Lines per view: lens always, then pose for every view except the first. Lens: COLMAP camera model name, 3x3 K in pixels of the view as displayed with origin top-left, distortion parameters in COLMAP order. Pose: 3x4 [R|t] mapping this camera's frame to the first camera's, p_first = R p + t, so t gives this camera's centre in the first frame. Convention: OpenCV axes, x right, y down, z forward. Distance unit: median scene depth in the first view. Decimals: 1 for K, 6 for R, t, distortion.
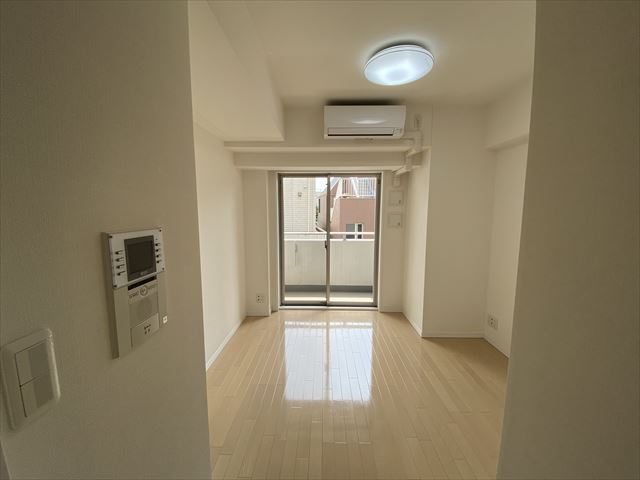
lens RADIAL K [[258.2, 0, 317.7], [0, 258.2, 239.4], [0, 0, 1]] dist [0.000584, -0.000078]
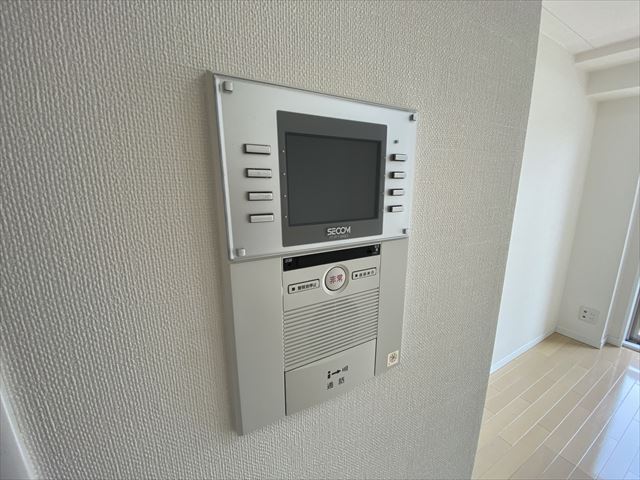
lens RADIAL K [[264.1, 0, 315.8], [0, 264.1, 239.6], [0, 0, 1]] dist [0.021459, -0.019603]
pose [[0.509947, 0.176744, -0.841852, -0.107044], [-0.090271, 0.984256, 0.151960, 0.024957], [0.855456, -0.001496, 0.517873, 0.217134]]
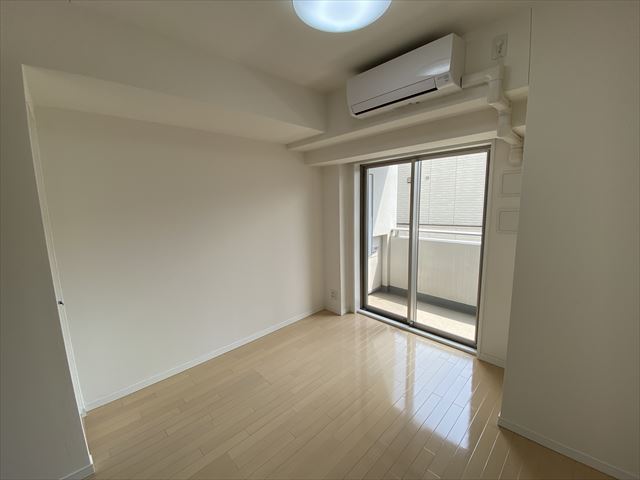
lens RADIAL K [[258.2, 0, 317.7], [0, 258.2, 239.4], [0, 0, 1]] dist [0.000584, -0.000078]
pose [[0.700337, 0.085544, -0.708668, 0.783328], [-0.052133, 0.996271, 0.068741, -0.094025], [0.711906, -0.011197, 0.702185, 0.483939]]
